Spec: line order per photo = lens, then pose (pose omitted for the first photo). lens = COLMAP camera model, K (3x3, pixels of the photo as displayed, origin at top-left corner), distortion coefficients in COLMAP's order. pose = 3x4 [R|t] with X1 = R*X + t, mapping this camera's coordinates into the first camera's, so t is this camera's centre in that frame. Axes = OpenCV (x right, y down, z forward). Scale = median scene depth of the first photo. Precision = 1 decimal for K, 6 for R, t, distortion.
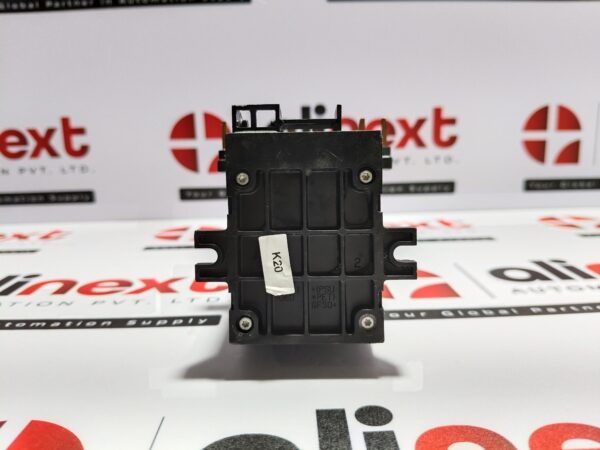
lens RADIAL K [[469.9, 0, 295.8], [0, 469.9, 221.8], [0, 0, 1]] dist [-0.018081, -0.069424]
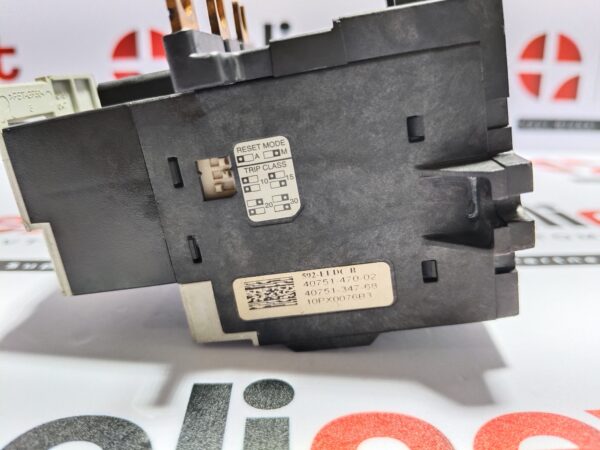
lens RADIAL K [[469.9, 0, 296.2], [0, 469.9, 228.4], [0, 0, 1]] dist [-0.018081, -0.069424]
pose [[0.999727, 0.019572, 0.012783, 0.082836], [-0.020948, 0.992763, 0.118248, 0.028755], [-0.010376, -0.118483, 0.992902, 0.126166]]
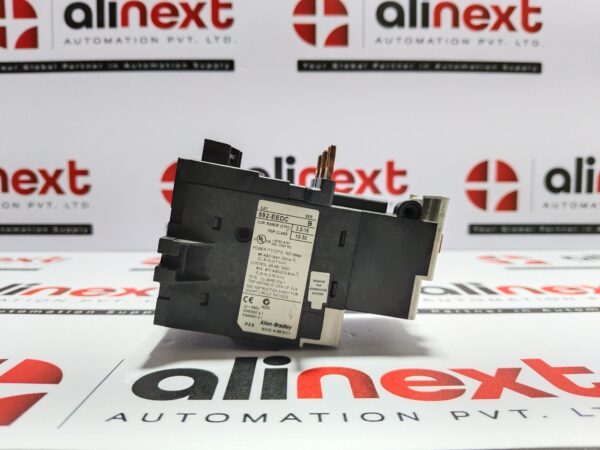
lens RADIAL K [[469.9, 0, 300.3], [0, 469.9, 226.0], [0, 0, 1]] dist [-0.018081, -0.069424]
pose [[0.999699, 0.024453, 0.002028, 0.094376], [-0.024028, 0.992347, -0.121118, 0.079150], [-0.004974, 0.121033, 0.992636, -0.172737]]
